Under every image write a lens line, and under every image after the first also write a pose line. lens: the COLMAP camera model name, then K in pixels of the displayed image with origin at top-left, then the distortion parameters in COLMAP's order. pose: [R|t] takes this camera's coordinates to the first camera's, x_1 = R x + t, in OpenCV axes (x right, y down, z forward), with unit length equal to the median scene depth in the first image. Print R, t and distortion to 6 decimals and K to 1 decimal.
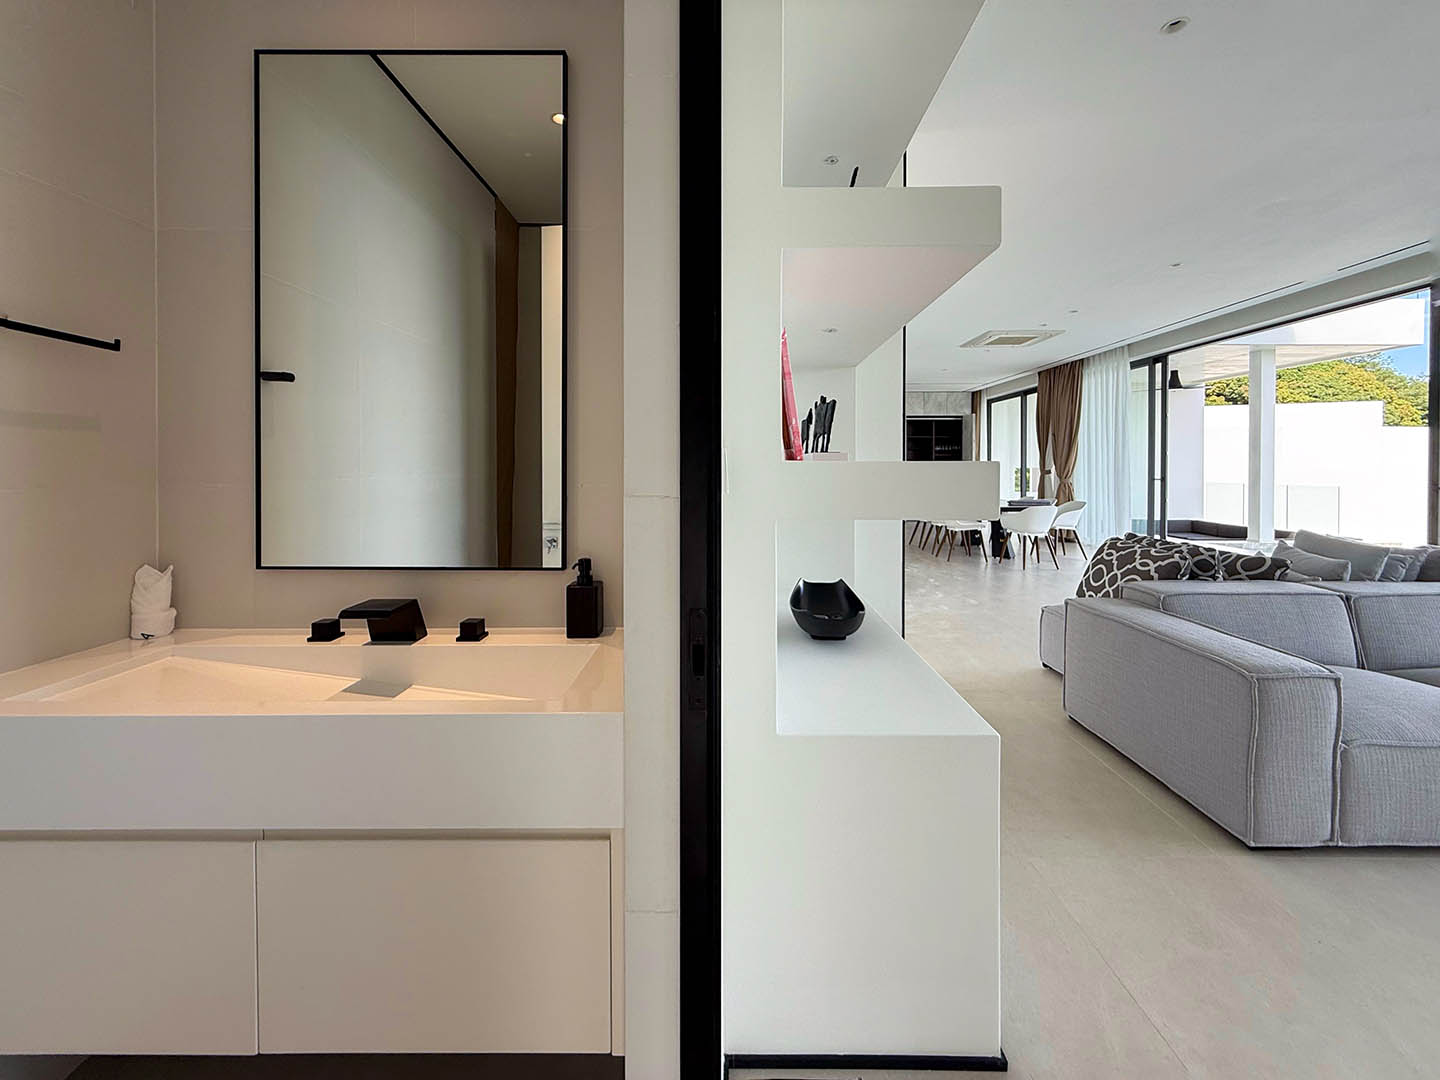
lens RADIAL K [[588.4, 0, 736.2], [0, 588.4, 466.4], [0, 0, 1]] dist [0.002739, 0.000526]
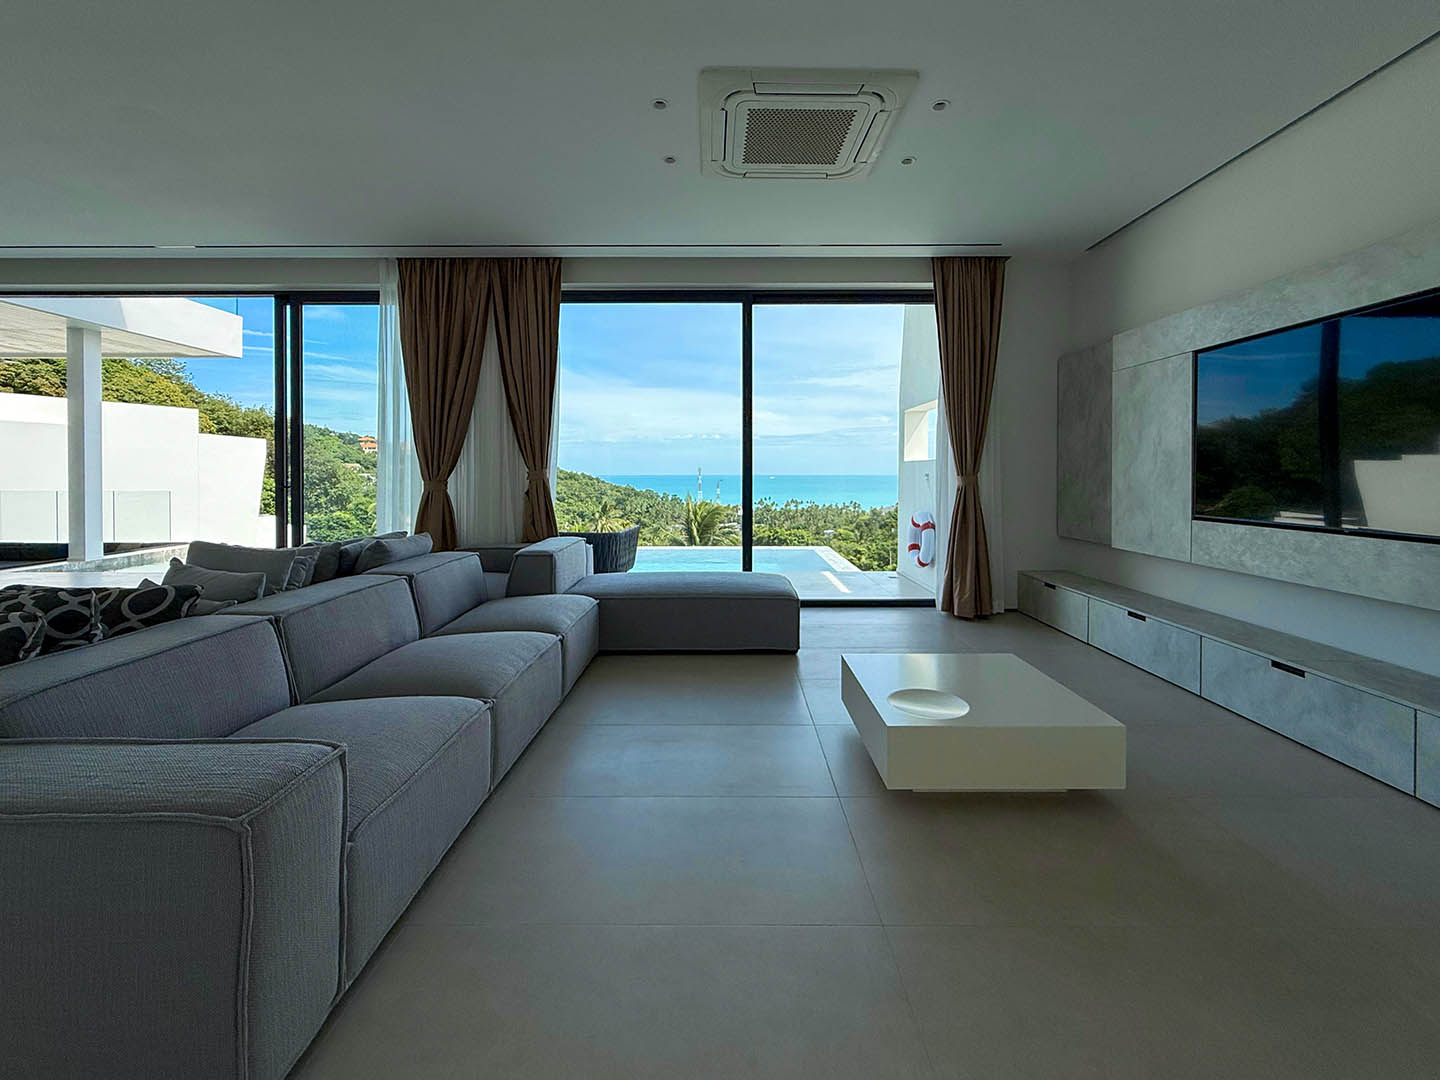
lens RADIAL K [[590.7, 0, 718.0], [0, 590.7, 476.4], [0, 0, 1]] dist [0.000278, 0.000114]
pose [[0.004955, -0.005809, 0.999971, 0.068961], [0.000031, 0.999983, 0.005809, 0.006489], [-0.999988, 0.000002, 0.004955, 0.116436]]
